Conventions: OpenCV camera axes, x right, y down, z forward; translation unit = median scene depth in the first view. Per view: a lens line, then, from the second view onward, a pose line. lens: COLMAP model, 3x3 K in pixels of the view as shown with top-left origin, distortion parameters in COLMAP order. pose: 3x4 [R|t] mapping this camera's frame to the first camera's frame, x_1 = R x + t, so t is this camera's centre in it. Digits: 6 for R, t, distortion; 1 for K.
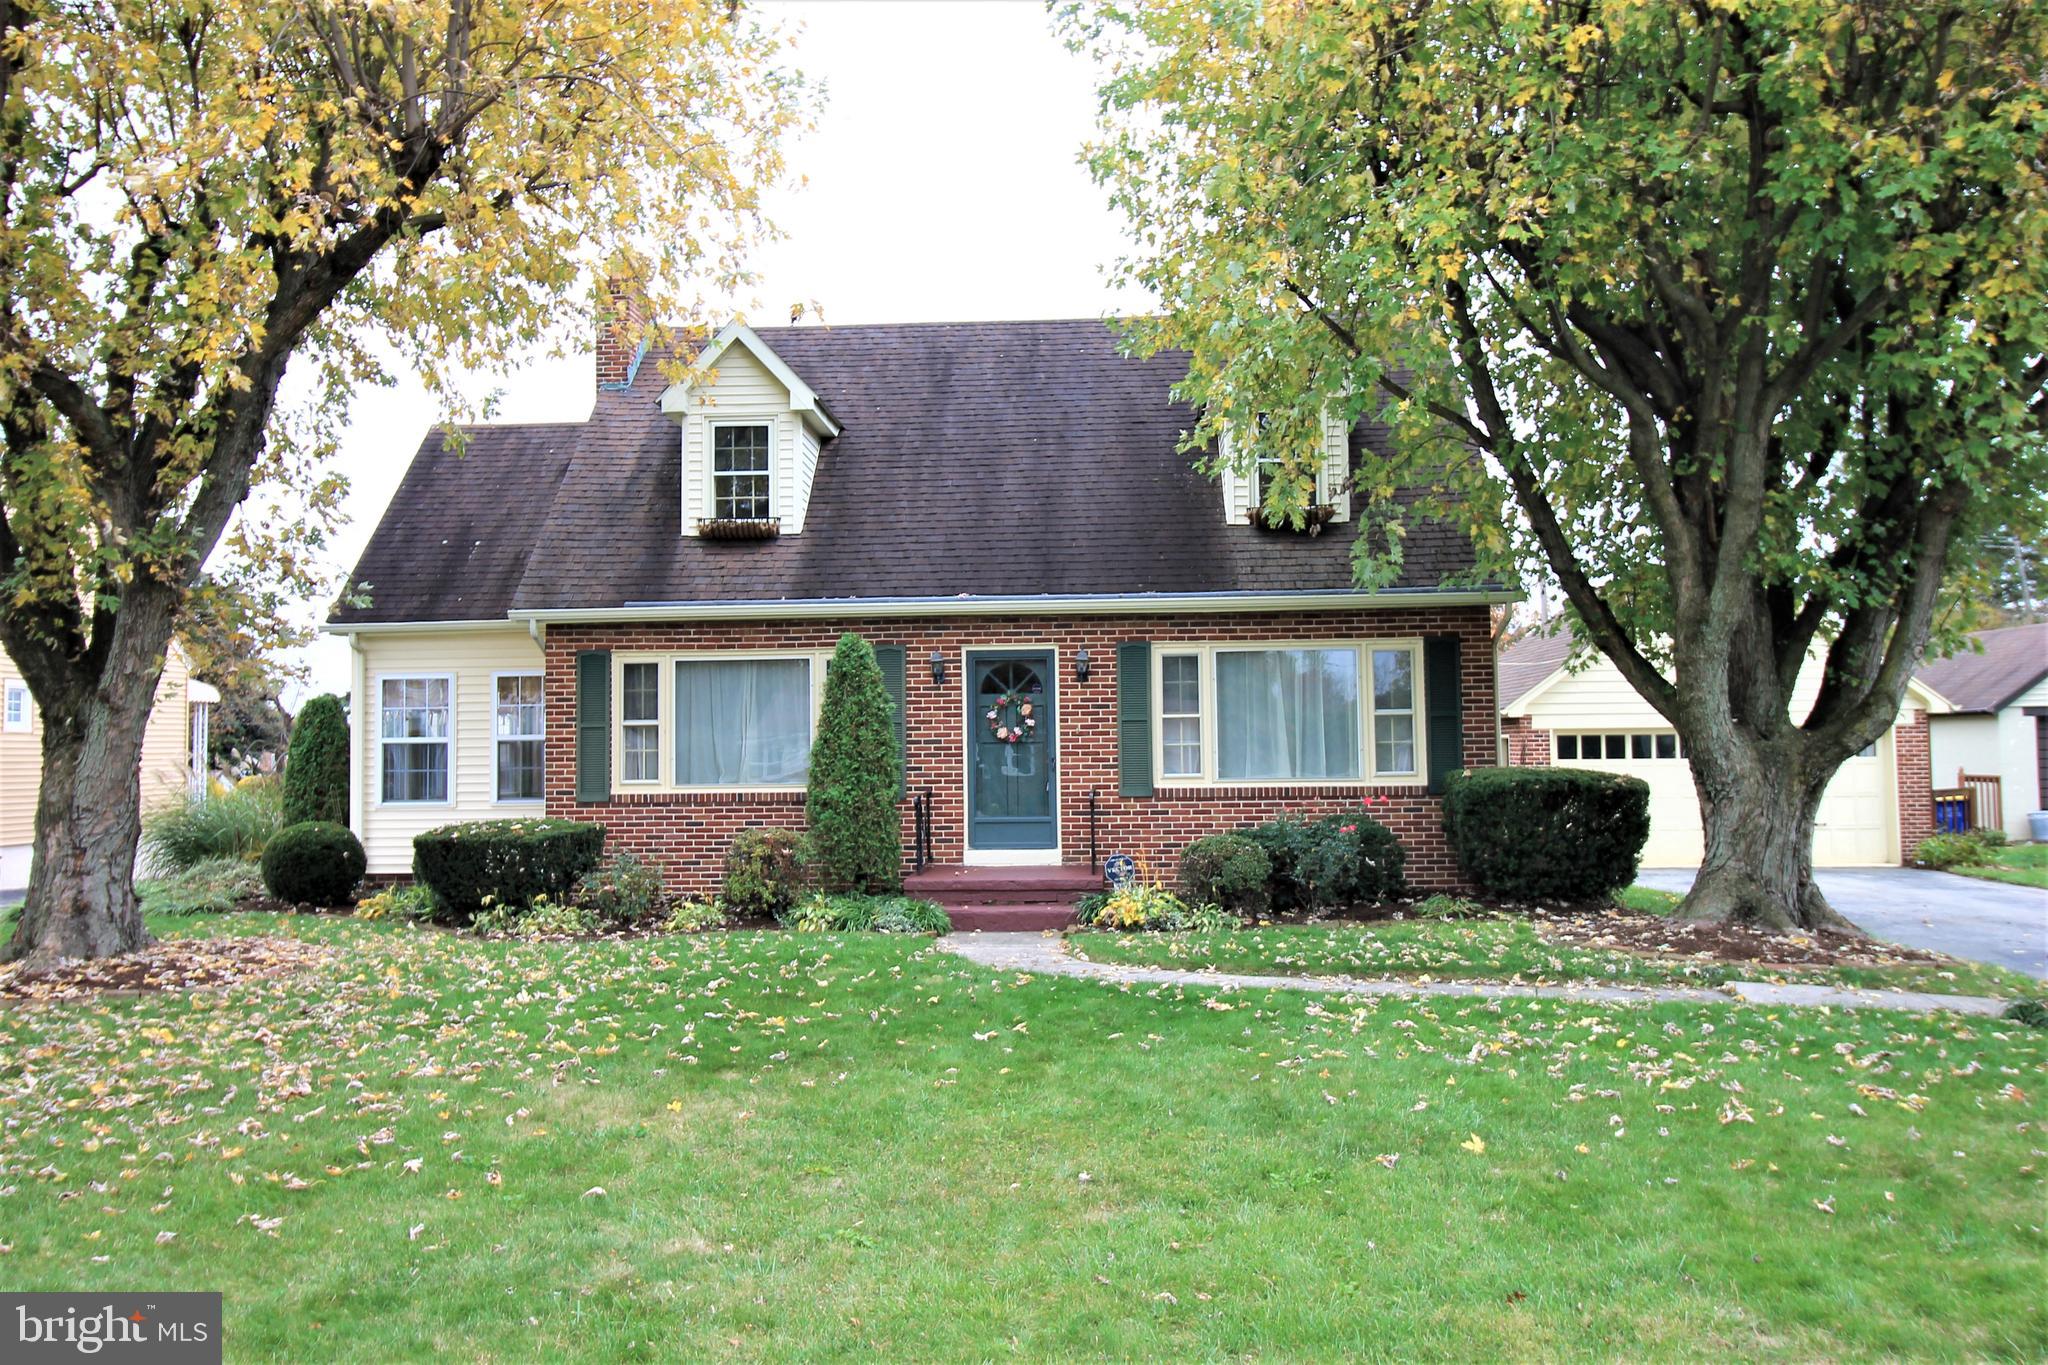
lens RADIAL K [[1618.5, 0, 1026.2], [0, 1618.5, 673.7], [0, 0, 1]] dist [0.007517, 0.001985]
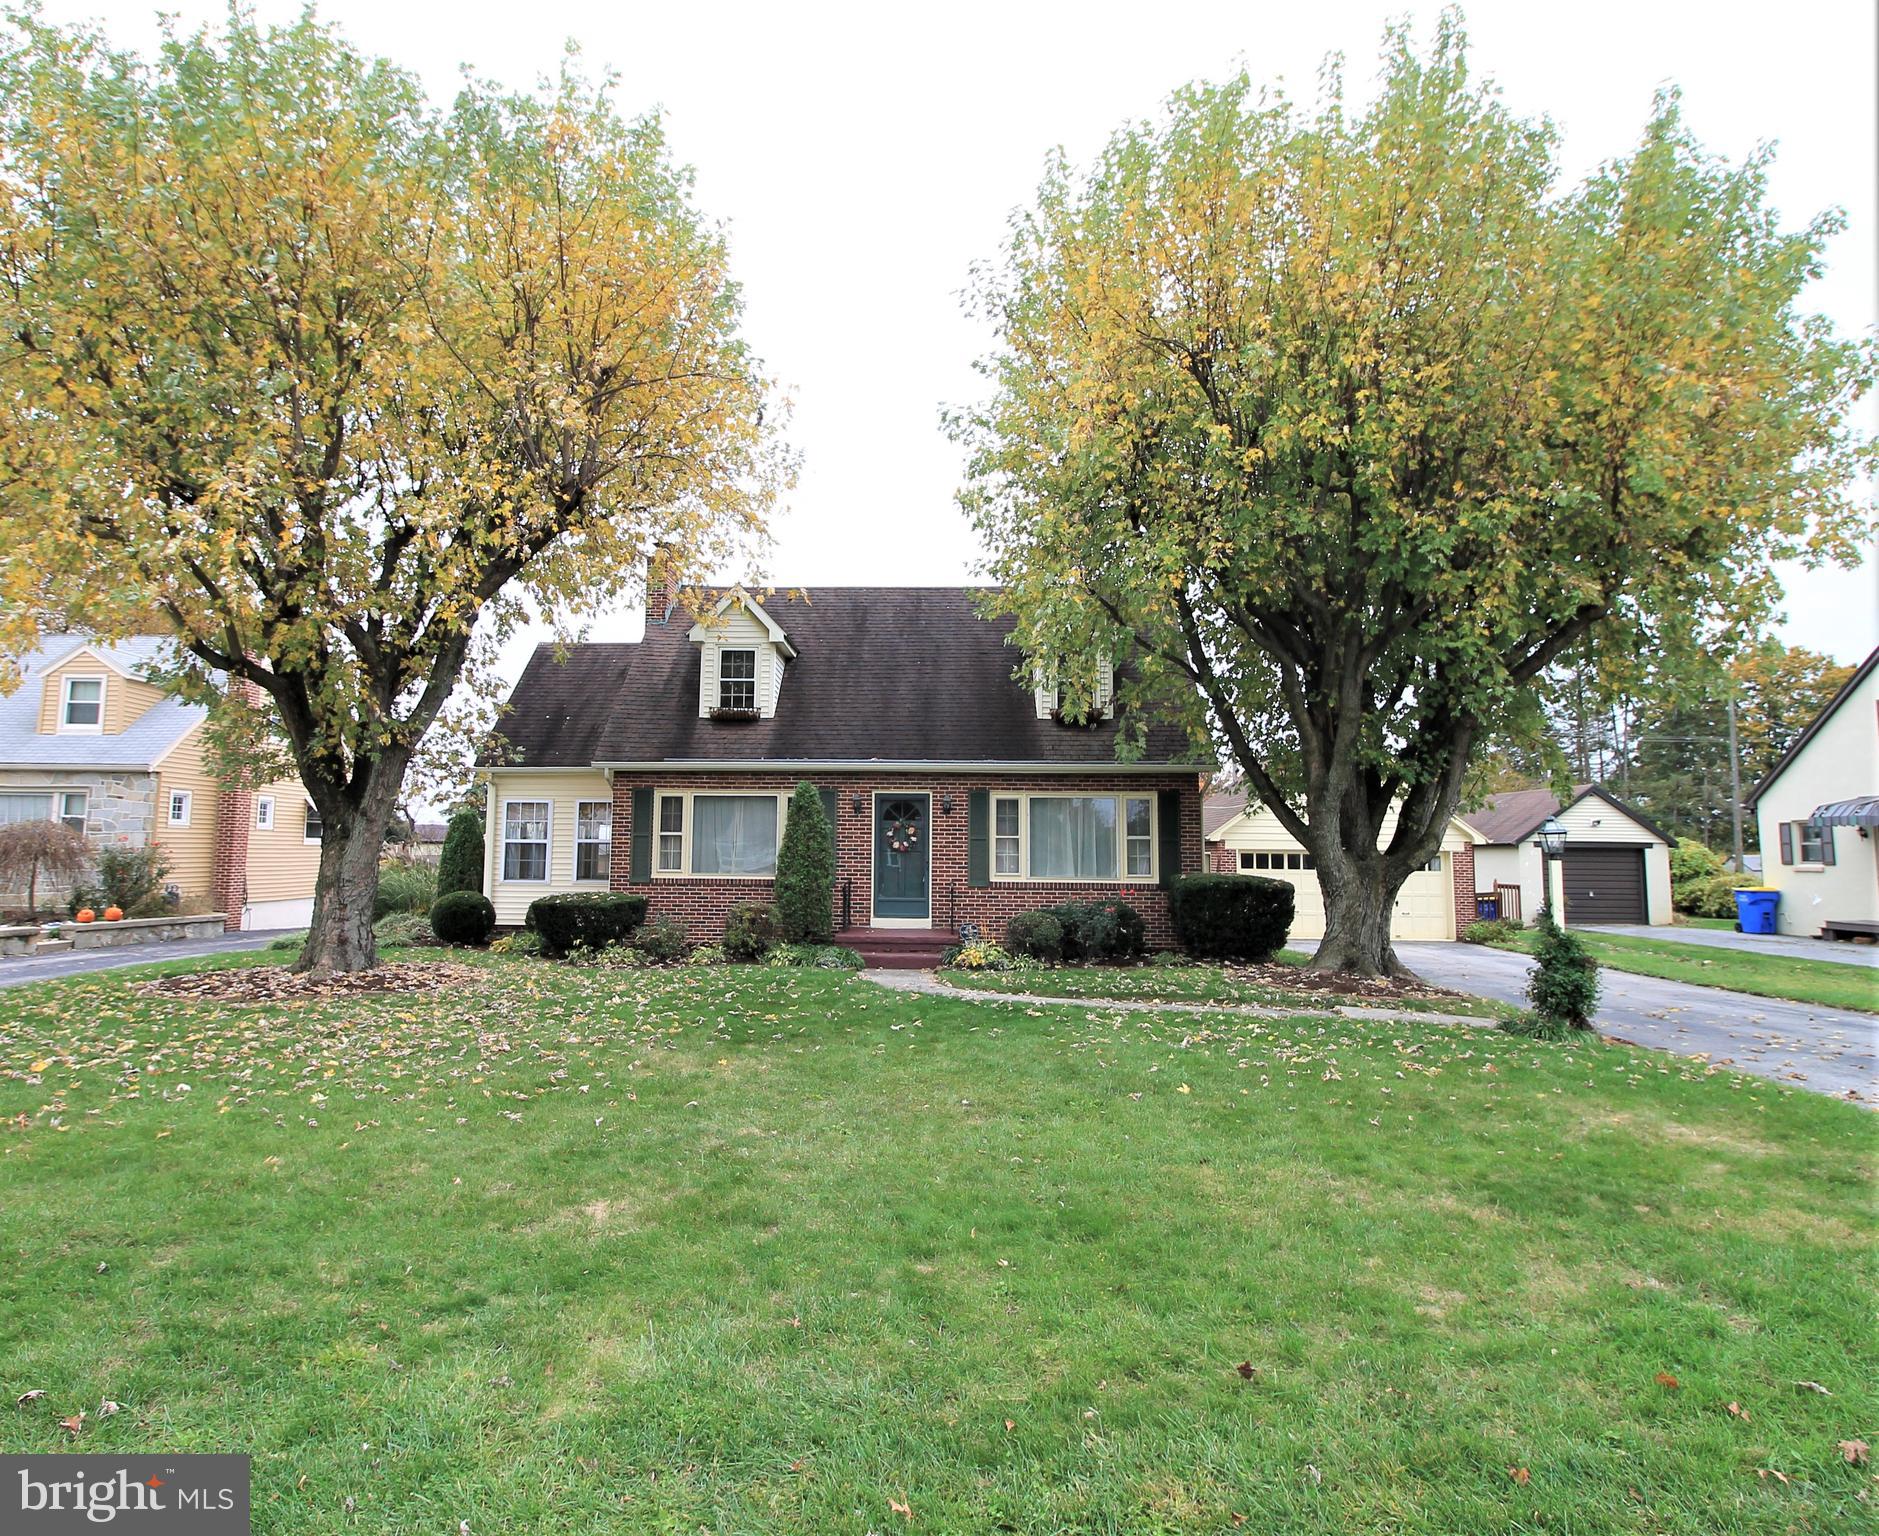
lens RADIAL K [[1077.1, 0, 907.8], [0, 1077.1, 750.1], [0, 0, 1]] dist [-0.001240, 0.000576]
pose [[0.999636, 0.023632, 0.013027, -0.027041], [-0.022975, 0.998564, -0.048404, -0.008644], [-0.014152, 0.048087, 0.998743, -0.103644]]
